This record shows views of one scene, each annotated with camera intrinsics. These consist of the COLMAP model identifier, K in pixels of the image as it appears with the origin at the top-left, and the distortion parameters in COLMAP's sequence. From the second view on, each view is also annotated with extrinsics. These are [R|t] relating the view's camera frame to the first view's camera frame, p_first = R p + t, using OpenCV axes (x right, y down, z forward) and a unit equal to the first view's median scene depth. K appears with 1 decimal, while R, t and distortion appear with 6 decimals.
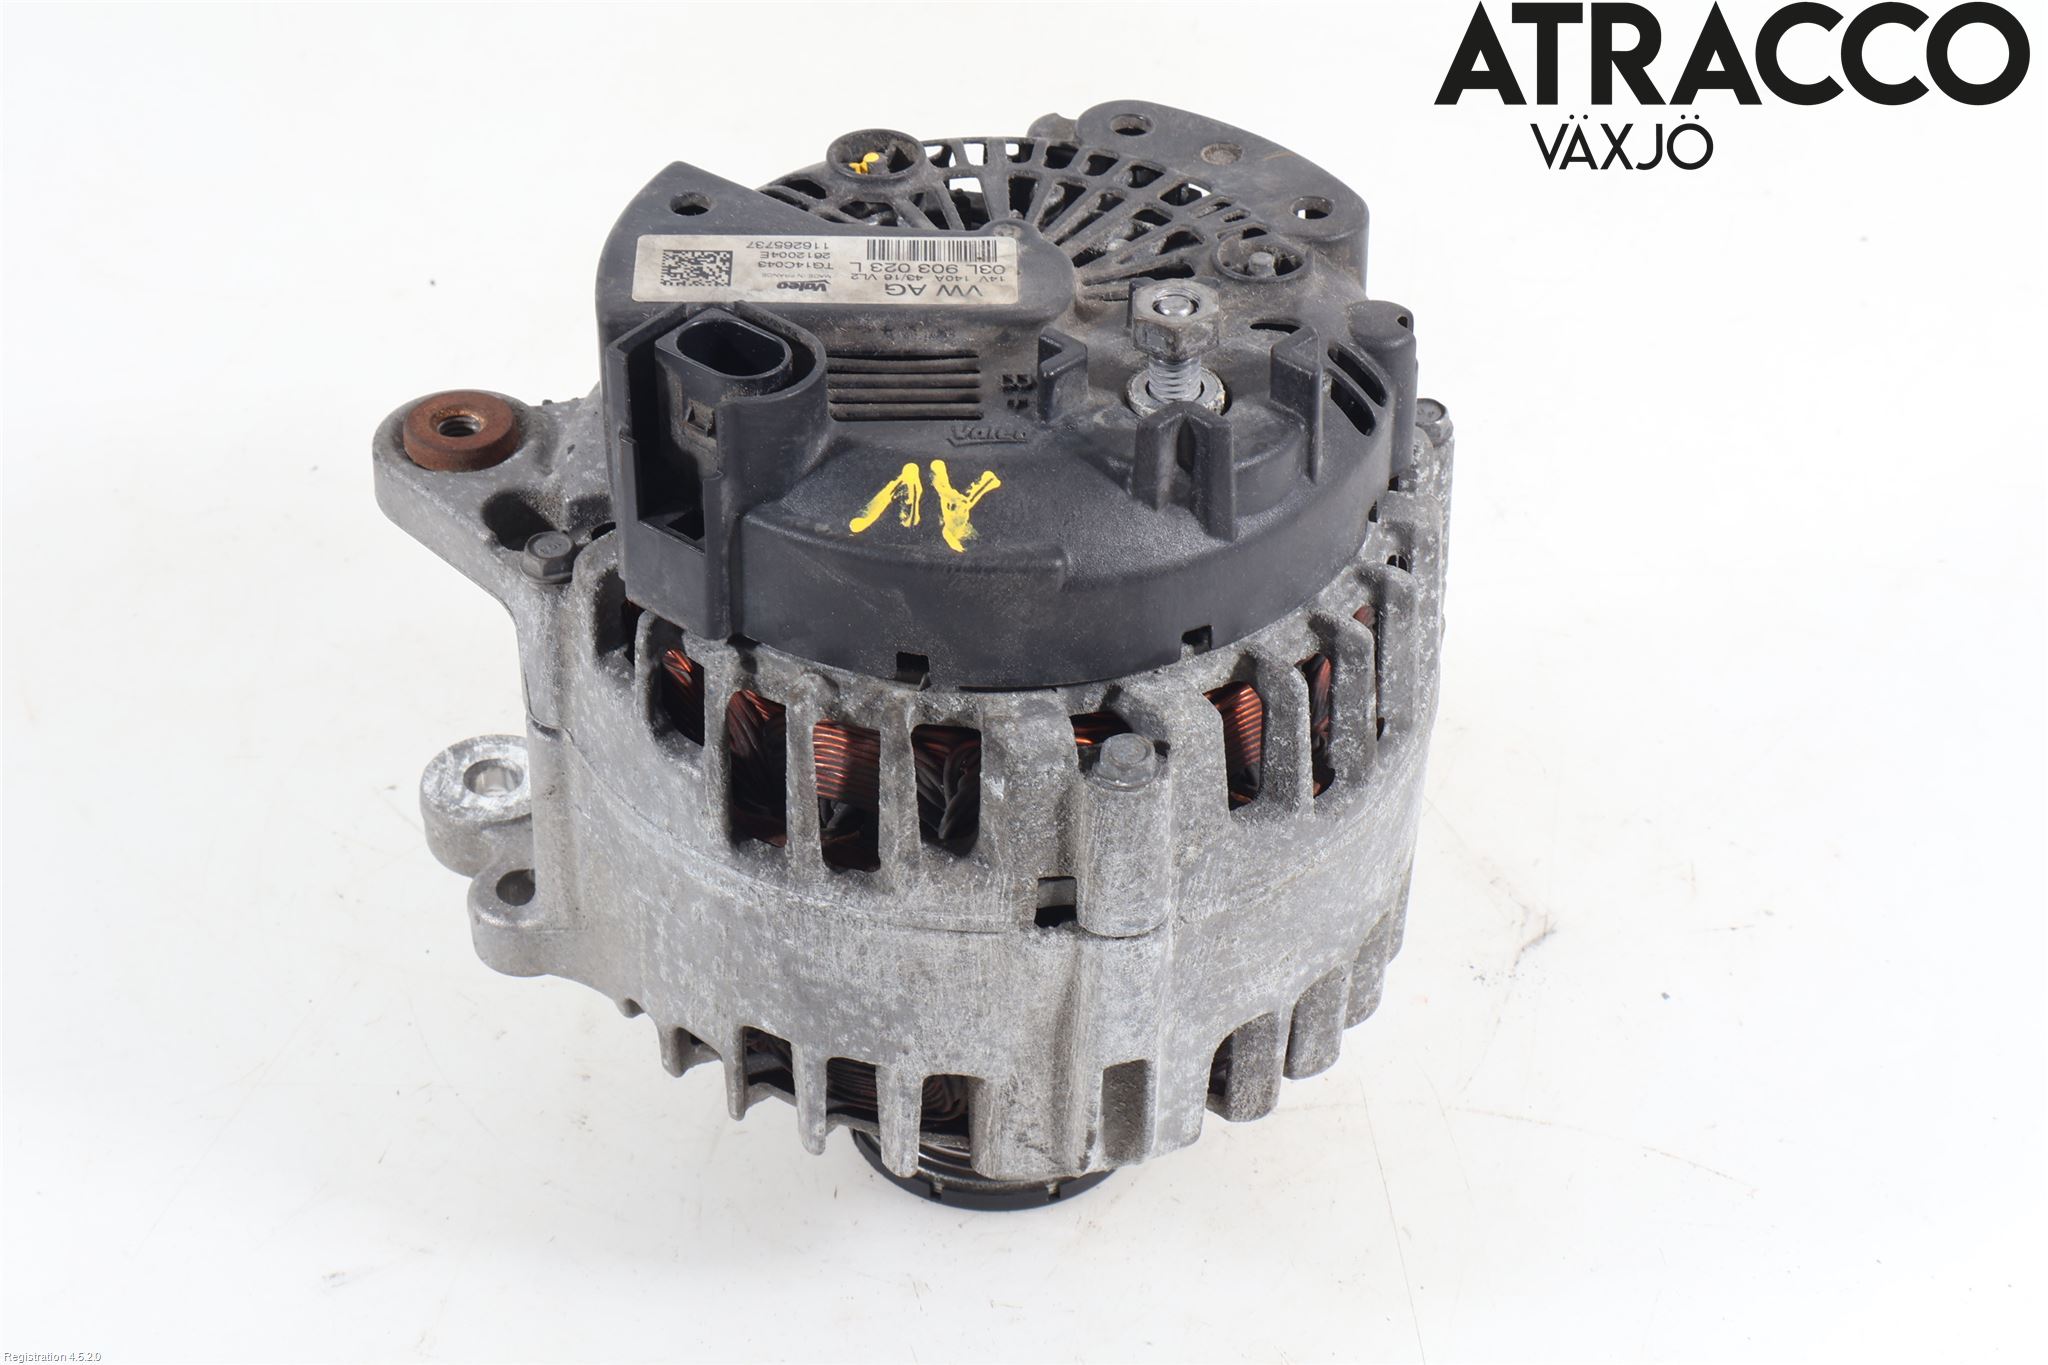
lens RADIAL K [[4187.3, 0, 1024.0], [0, 4187.3, 682.5], [0, 0, 1]] dist [0.001116, -0.086384]
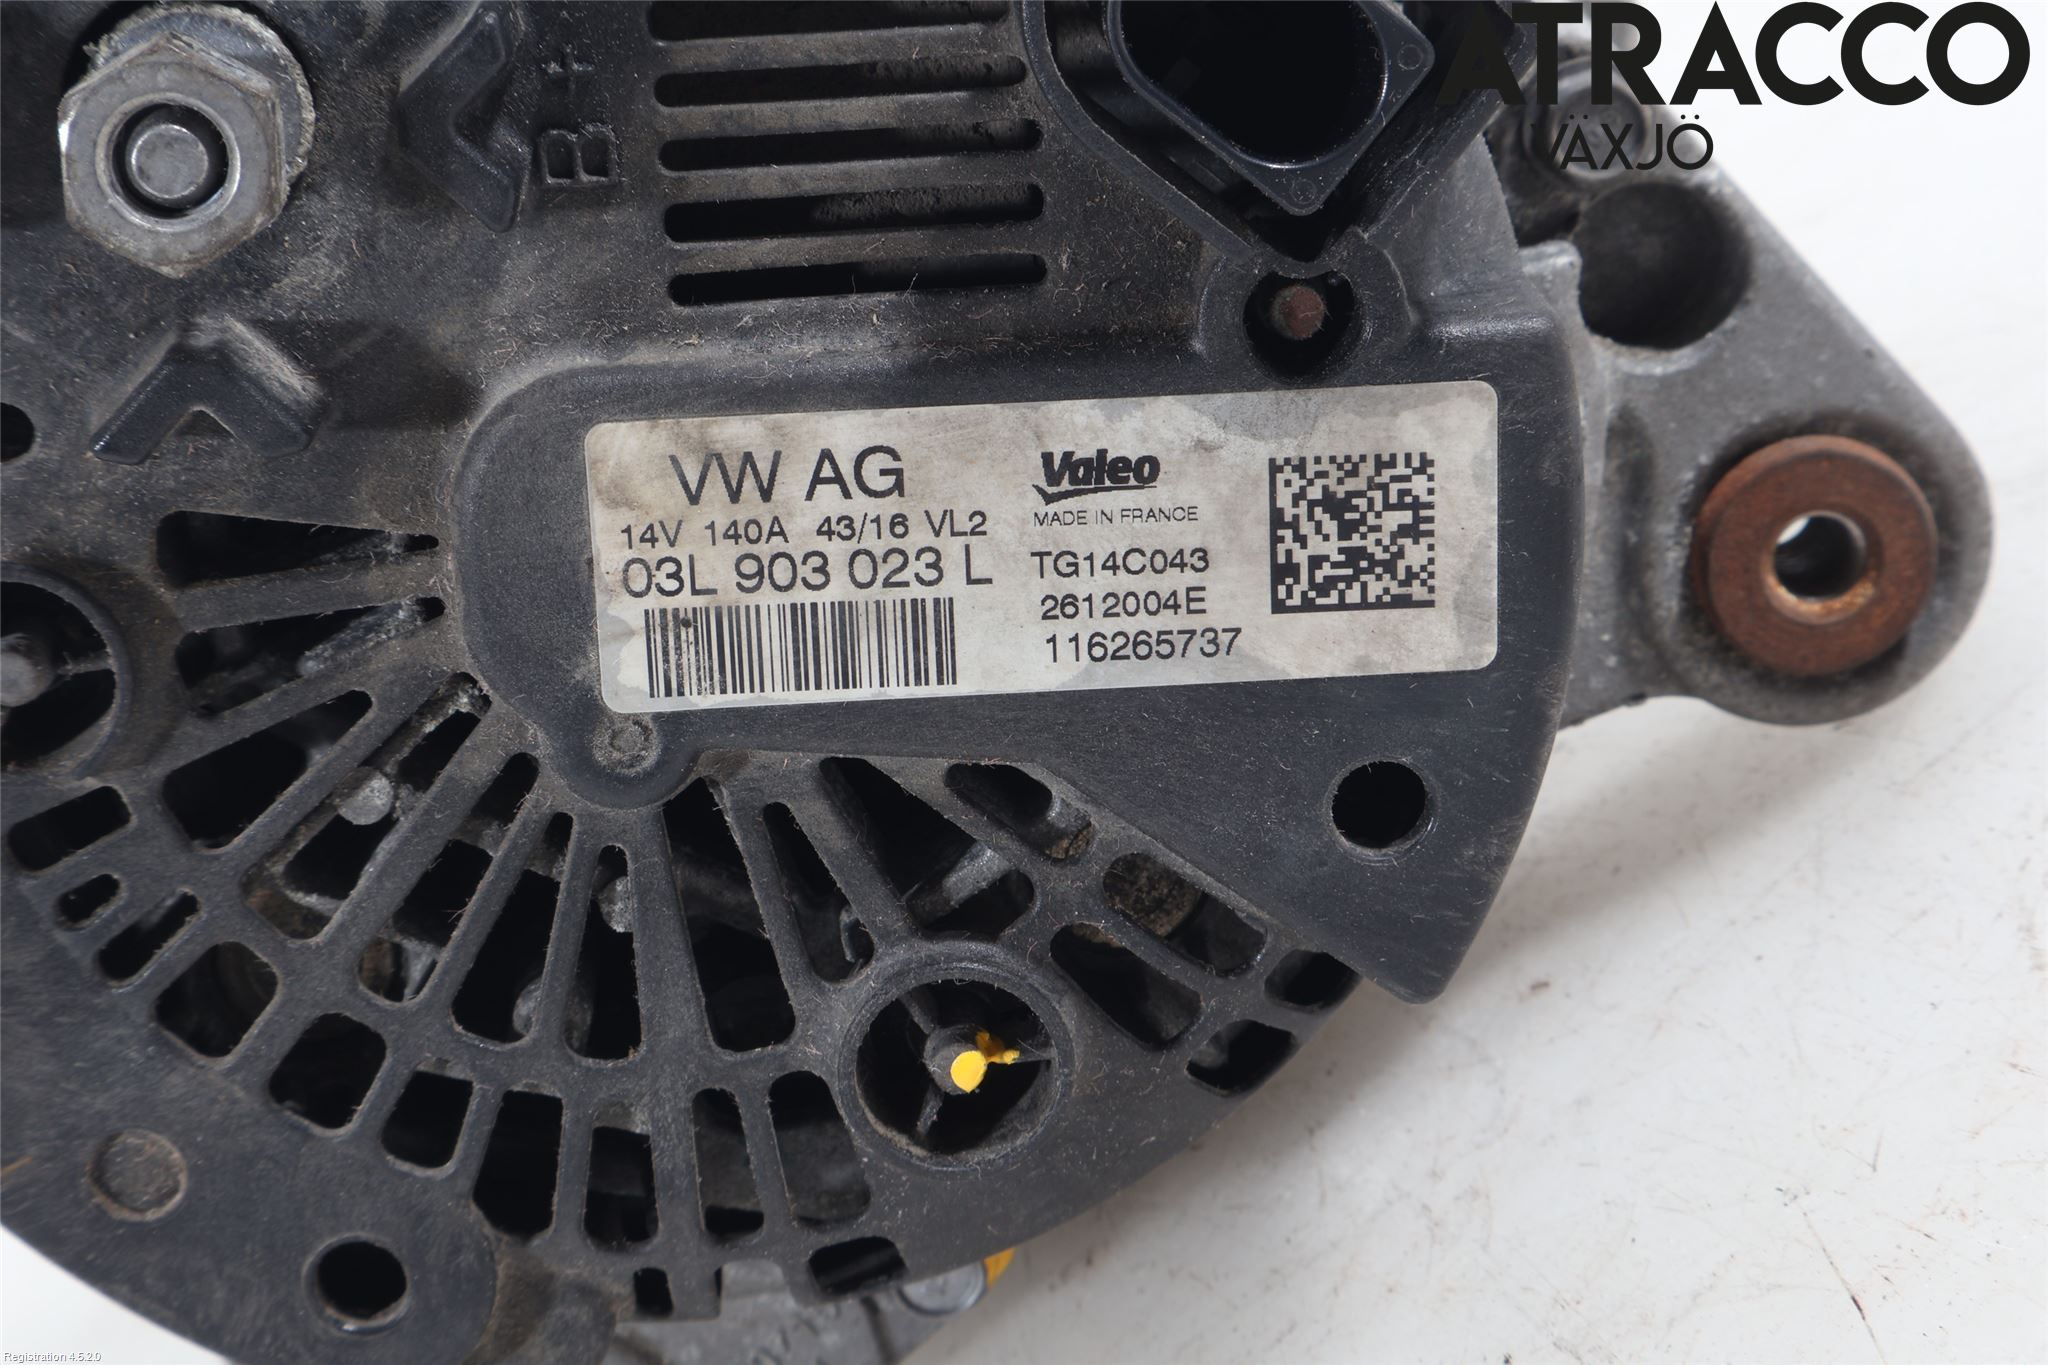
lens RADIAL K [[4187.3, 0, 1024.0], [0, 4187.3, 682.5], [0, 0, 1]] dist [0.001116, -0.086384]
pose [[-0.997526, 0.035353, -0.060767, -0.018804], [-0.063870, -0.816939, 0.573176, -0.351107], [-0.029380, 0.575639, 0.817176, 0.663186]]
